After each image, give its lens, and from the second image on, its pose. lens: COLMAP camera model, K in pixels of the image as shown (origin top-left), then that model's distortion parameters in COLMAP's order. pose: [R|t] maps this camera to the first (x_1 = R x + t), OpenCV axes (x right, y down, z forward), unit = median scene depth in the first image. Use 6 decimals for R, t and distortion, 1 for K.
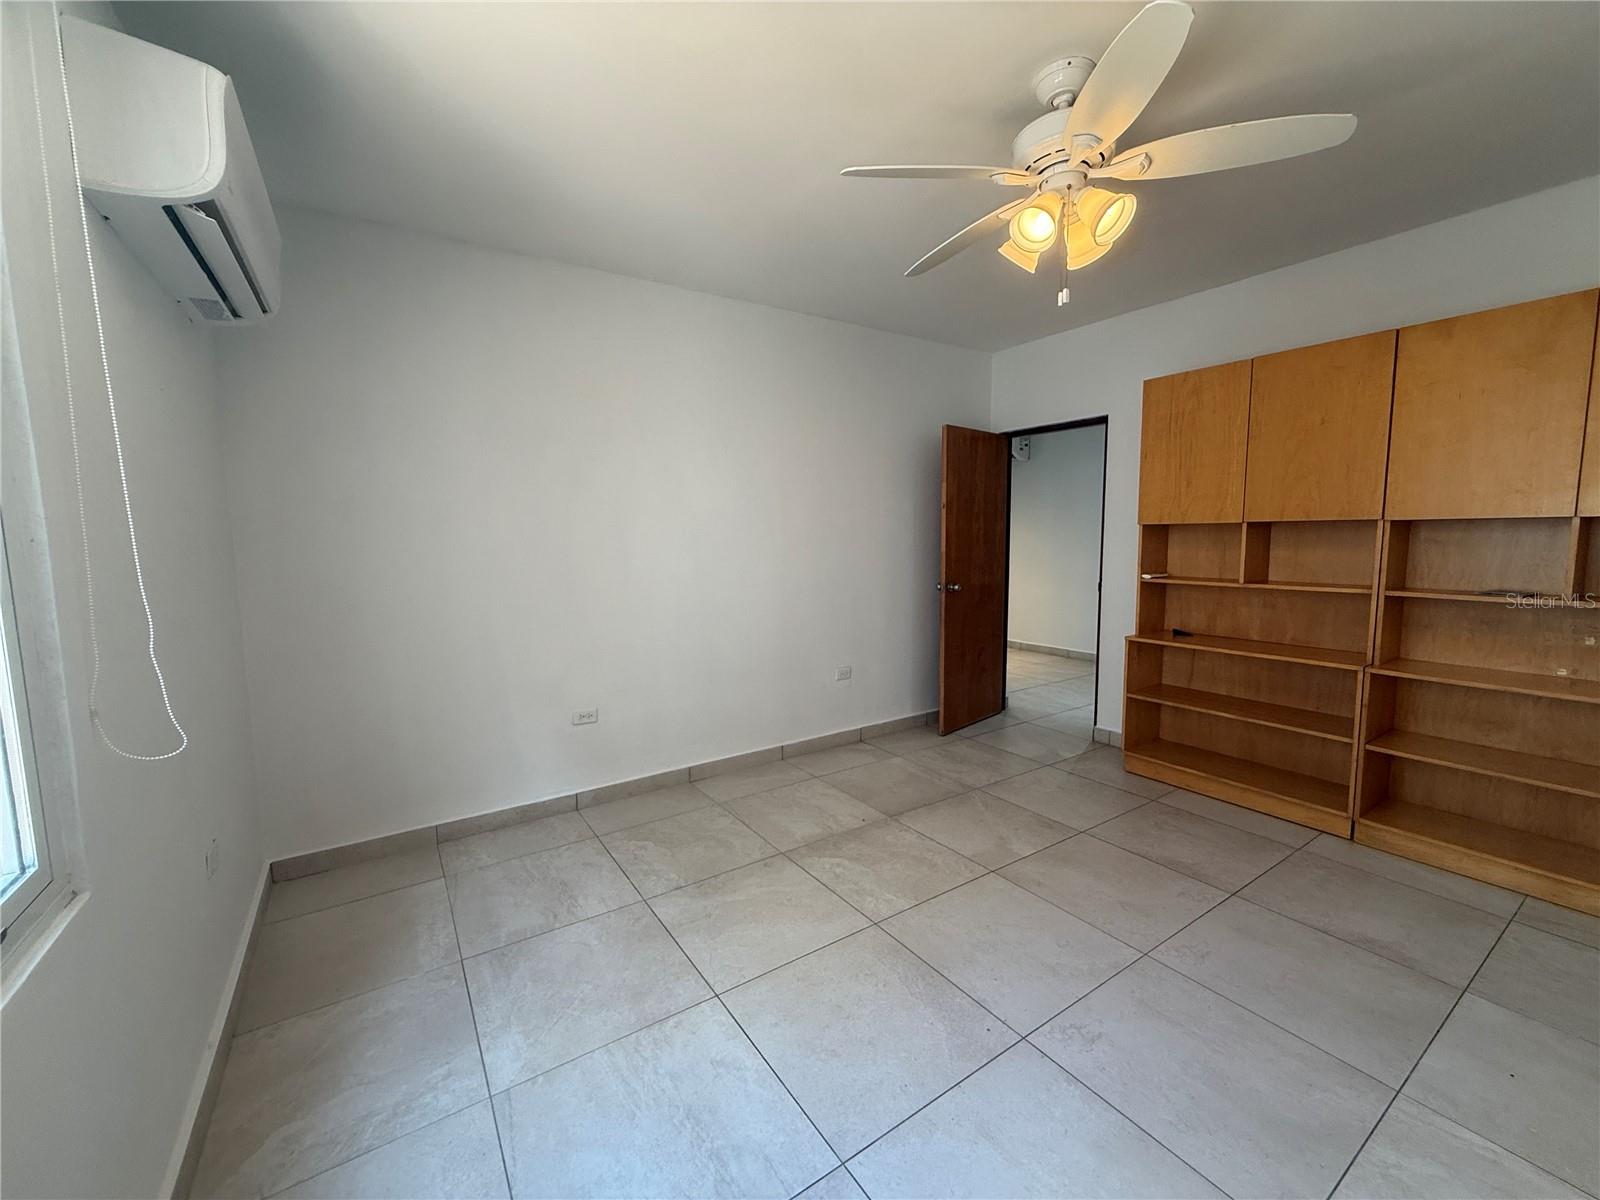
lens RADIAL K [[638.2, 0, 797.7], [0, 638.2, 599.0], [0, 0, 1]] dist [-0.001663, 0.000639]
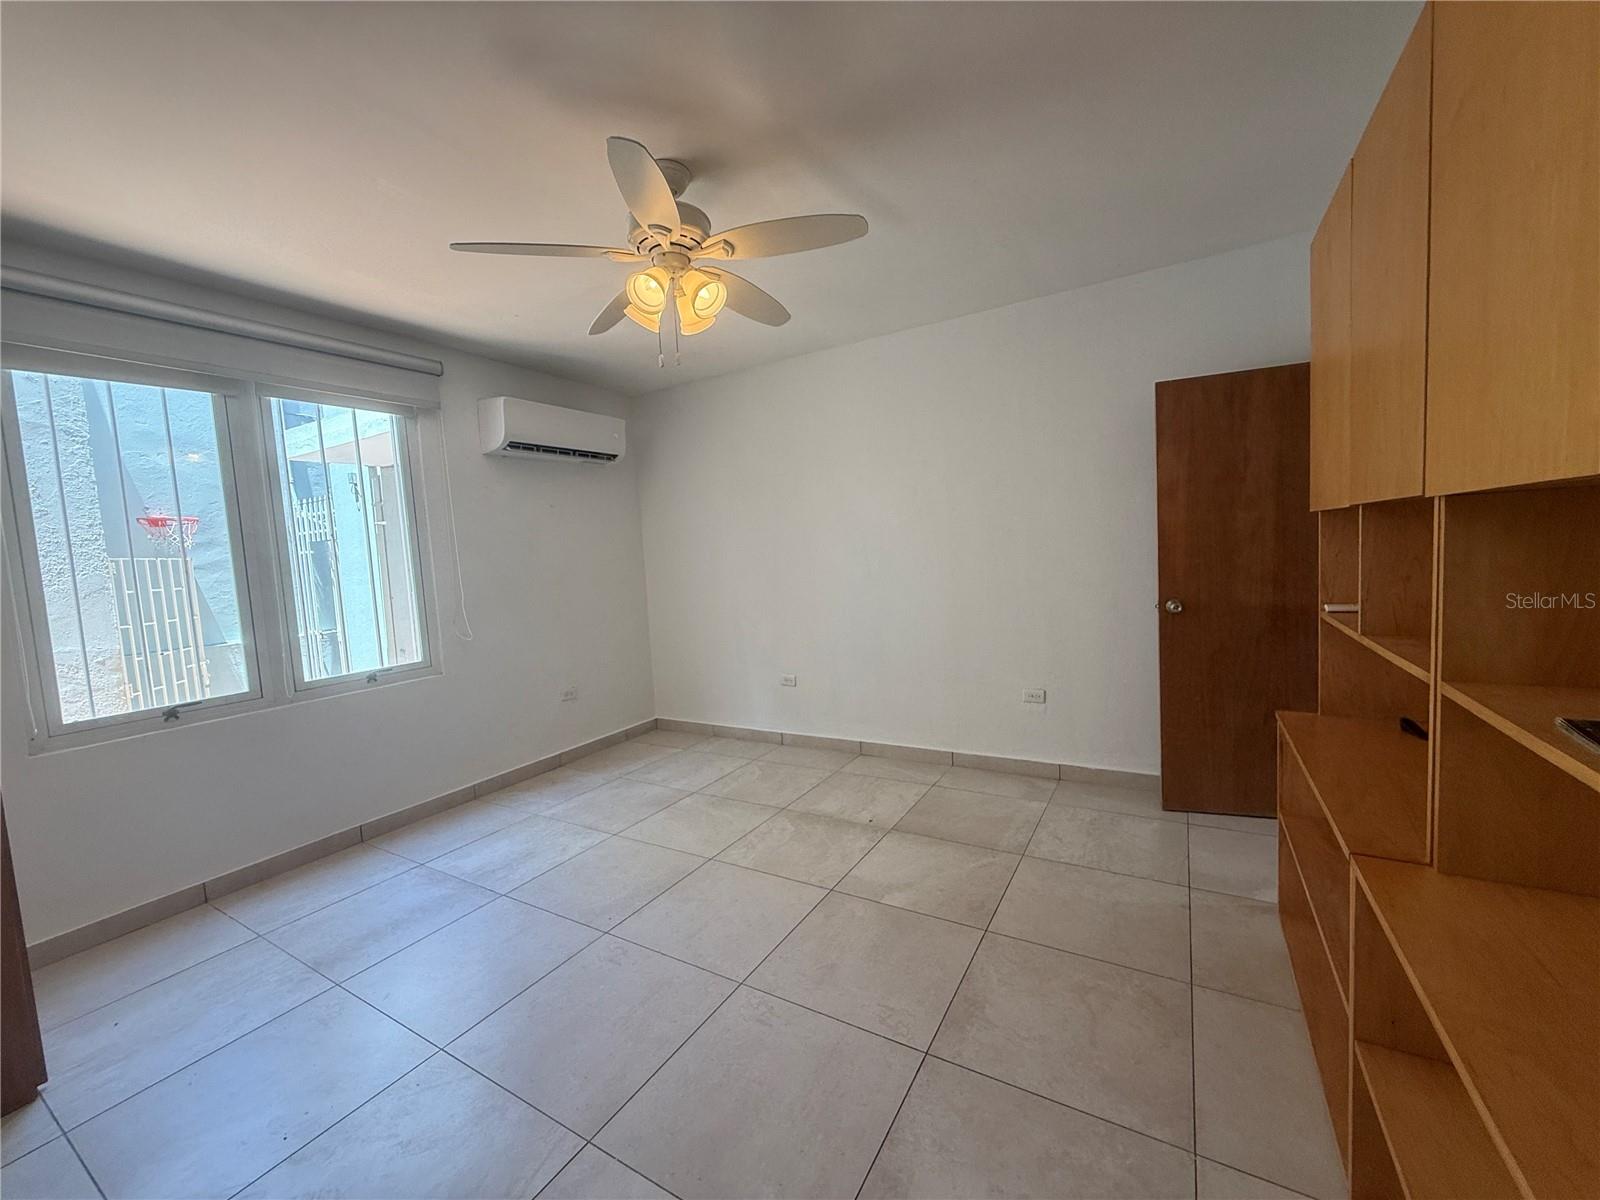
lens RADIAL K [[638.2, 0, 797.7], [0, 638.2, 599.0], [0, 0, 1]] dist [-0.001663, 0.000639]
pose [[0.432472, 0.054872, -0.899976, 1.000635], [-0.040342, 0.998324, 0.041483, -0.056458], [0.900744, 0.018367, 0.433961, 0.444165]]
